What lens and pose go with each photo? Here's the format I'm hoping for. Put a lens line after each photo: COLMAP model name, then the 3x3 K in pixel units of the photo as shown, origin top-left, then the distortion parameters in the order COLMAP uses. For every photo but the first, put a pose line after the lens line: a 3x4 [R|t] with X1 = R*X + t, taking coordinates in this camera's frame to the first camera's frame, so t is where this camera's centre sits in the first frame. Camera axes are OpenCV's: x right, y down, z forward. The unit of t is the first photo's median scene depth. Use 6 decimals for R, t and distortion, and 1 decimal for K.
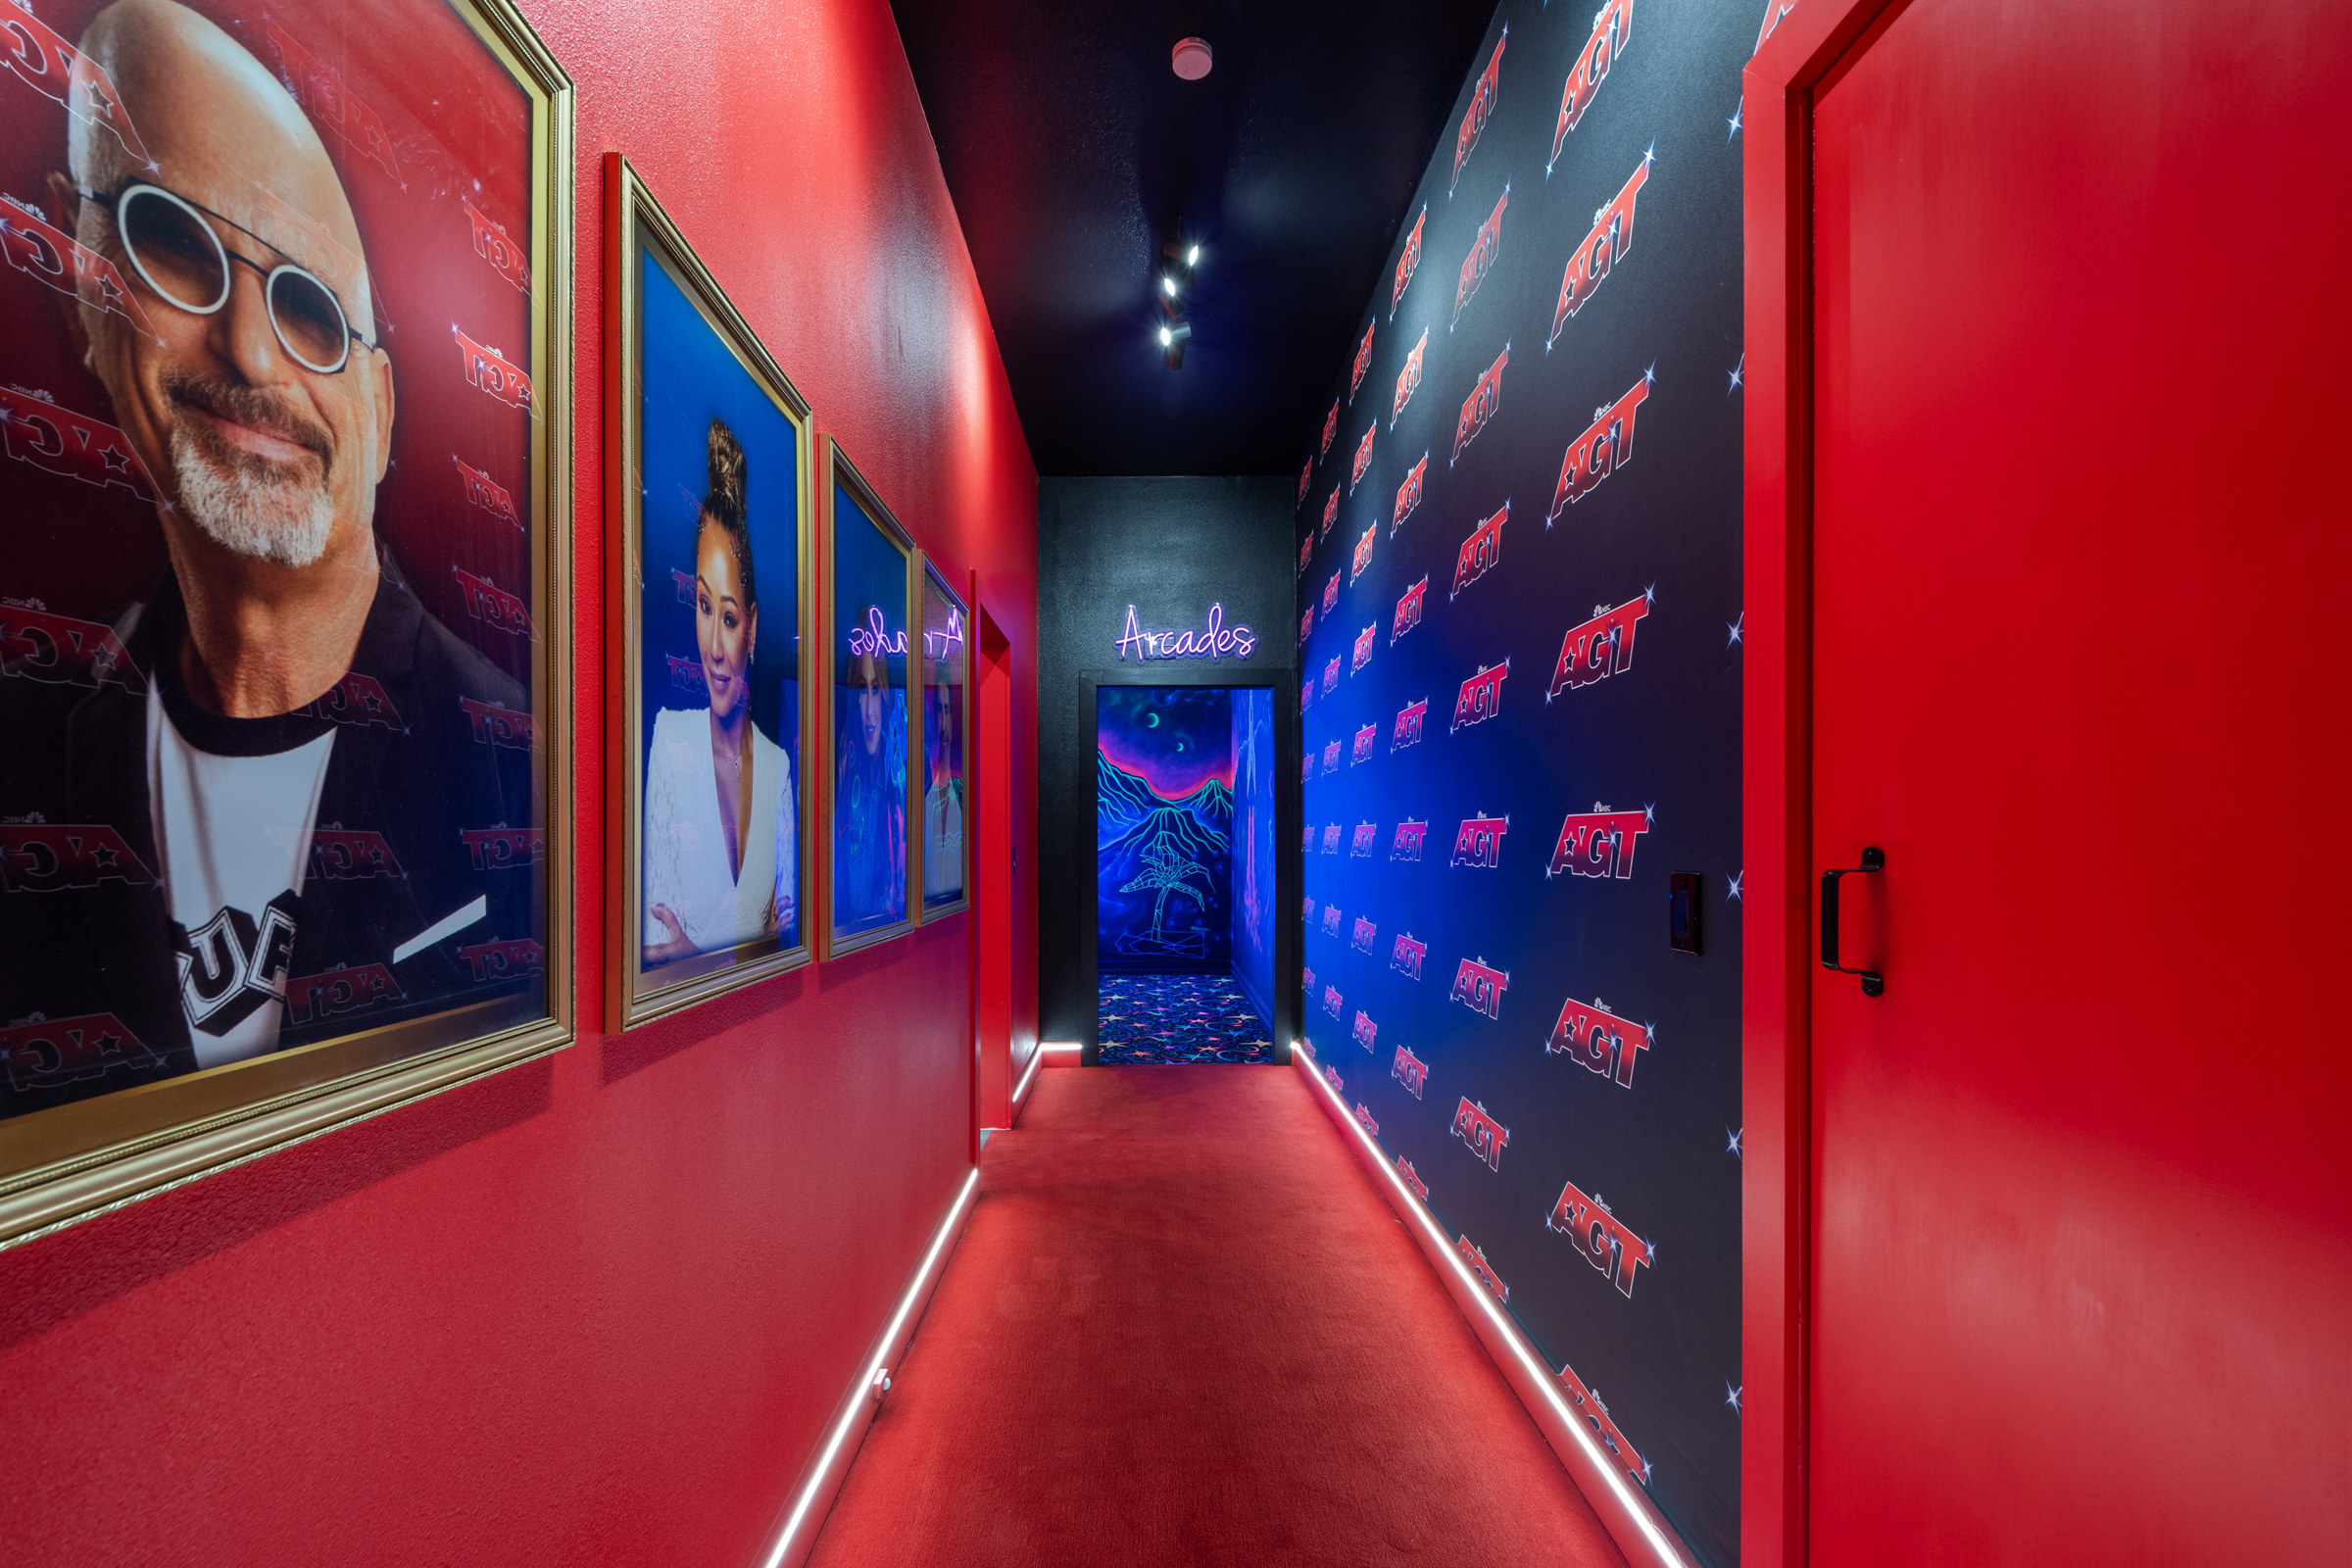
lens RADIAL K [[1060.5, 0, 1175.8], [0, 1060.5, 795.1], [0, 0, 1]] dist [0.002061, -0.000139]
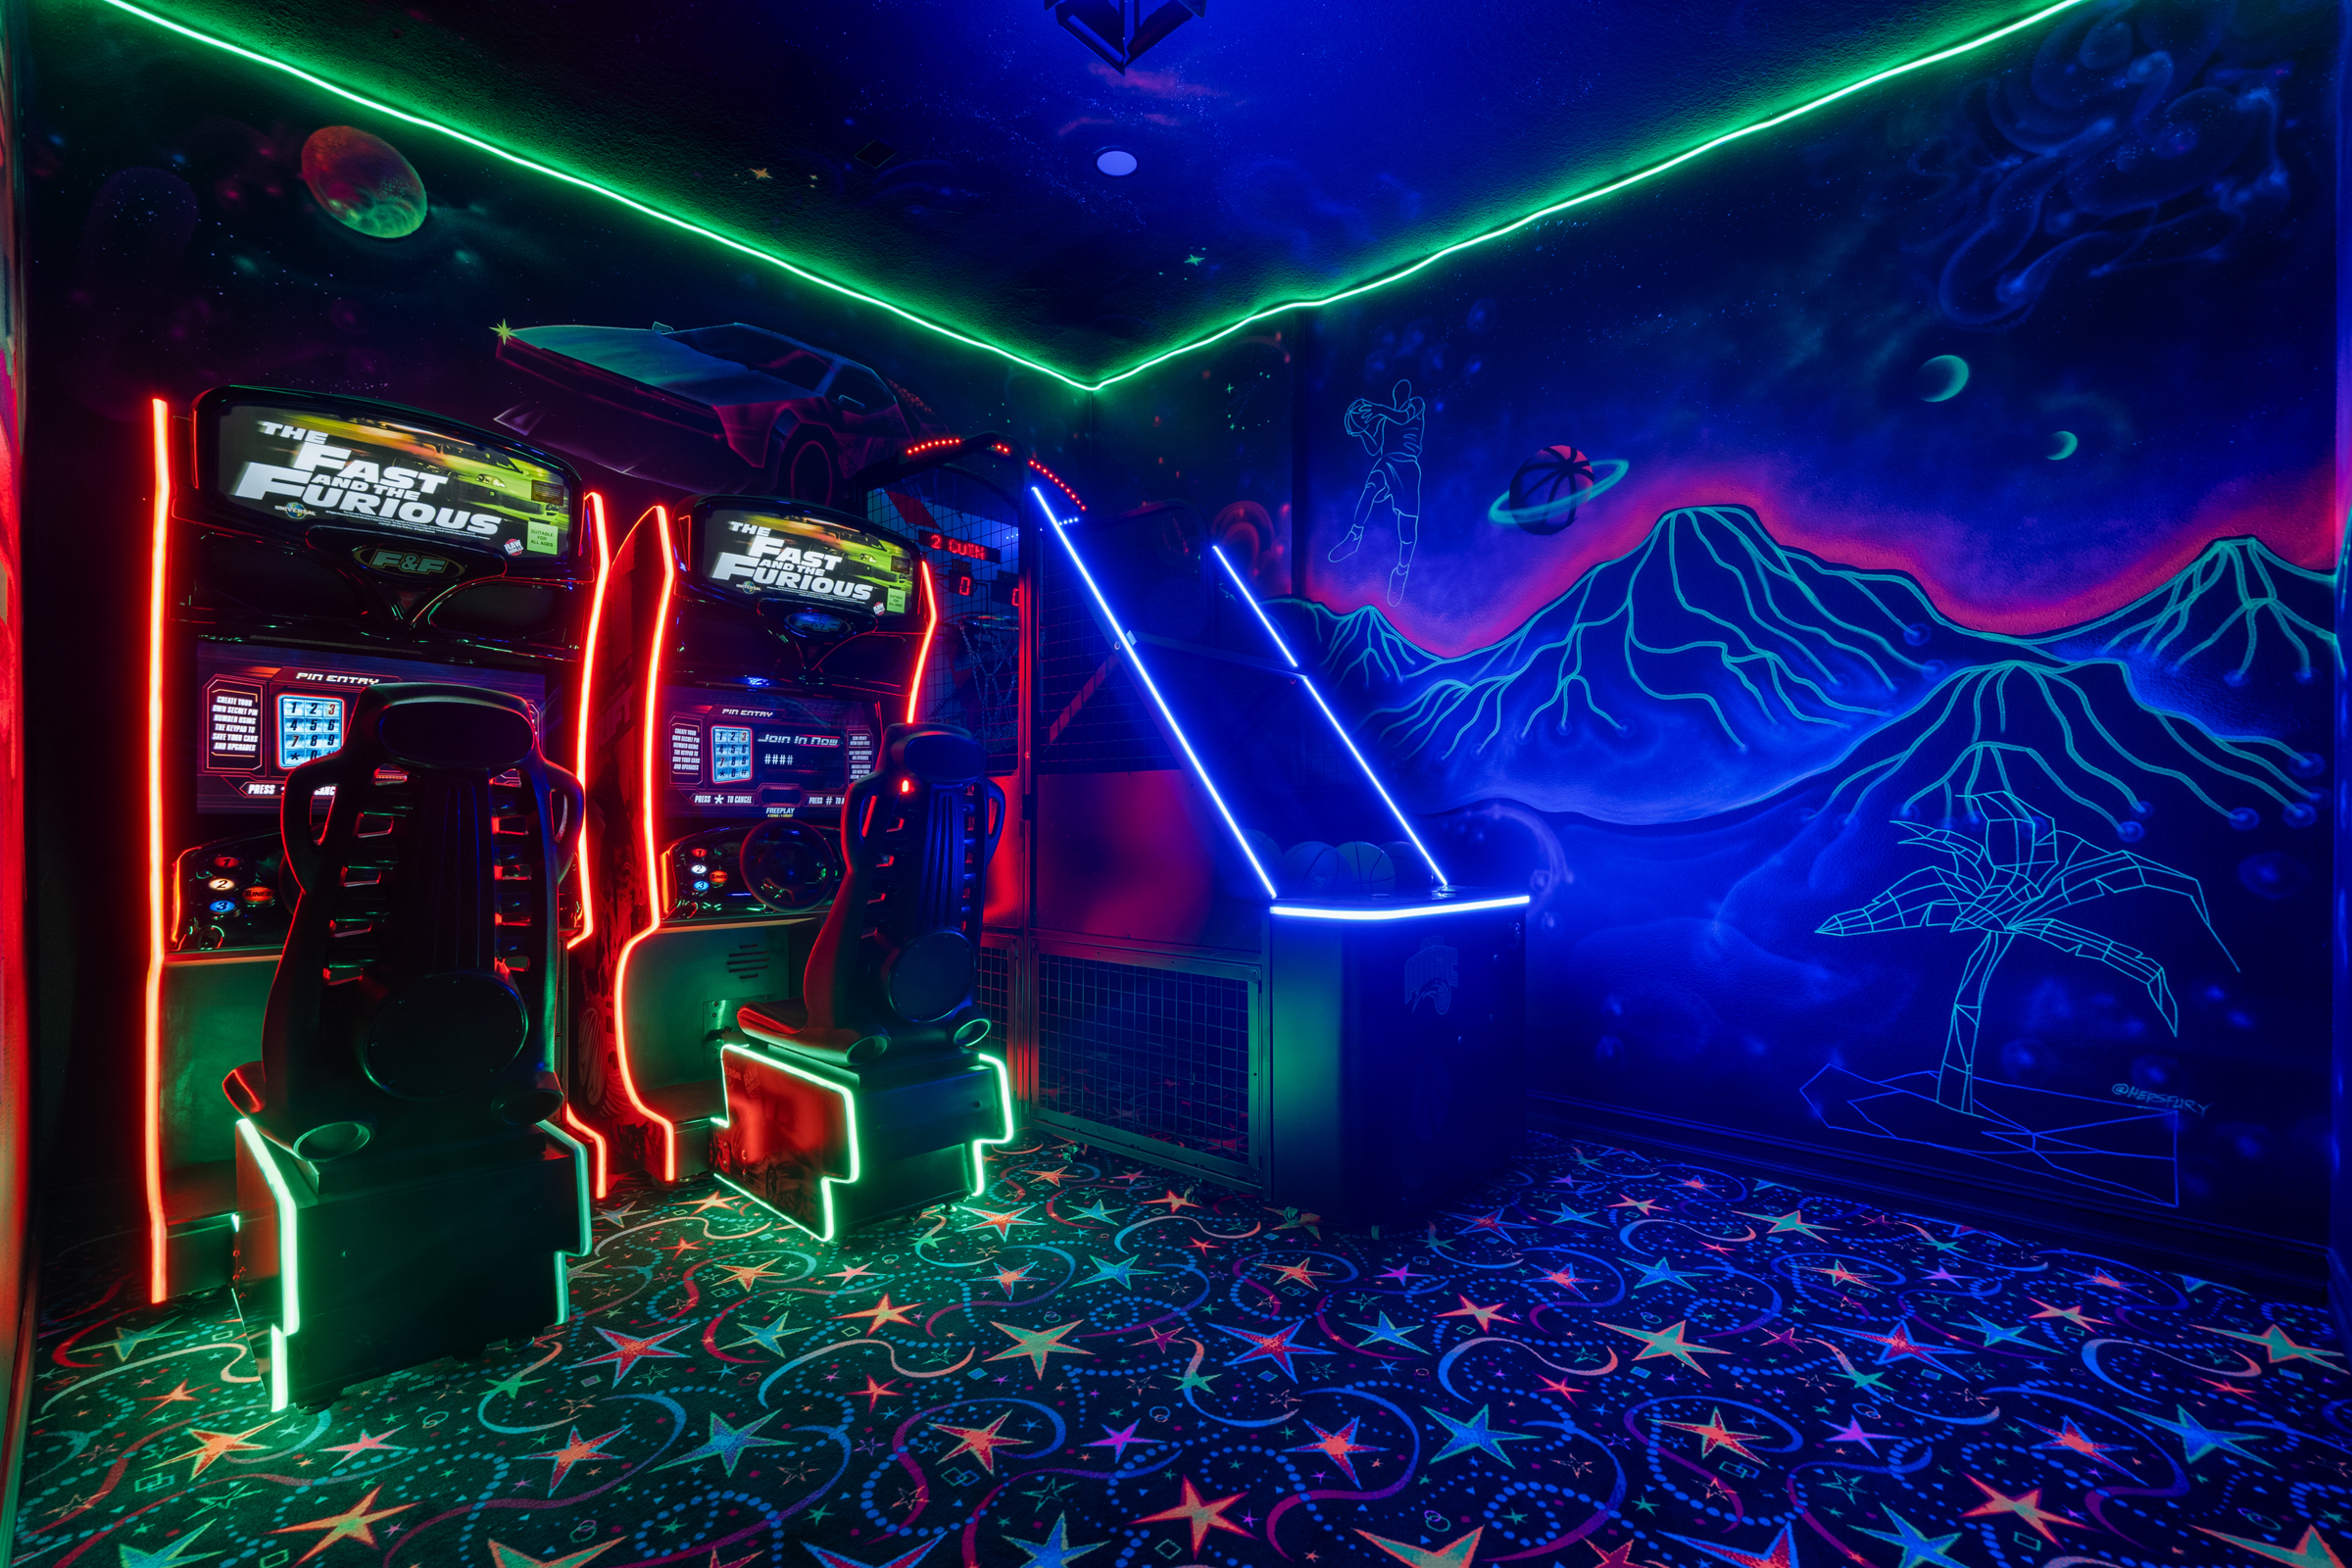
lens RADIAL K [[1060.5, 0, 1167.4], [0, 1060.5, 788.6], [0, 0, 1]] dist [0.002061, -0.000139]
pose [[0.788045, 0.002778, -0.615612, -0.009785], [0.000419, 0.999987, 0.005048, 0.045353], [0.615618, -0.004236, 0.788033, 0.626790]]
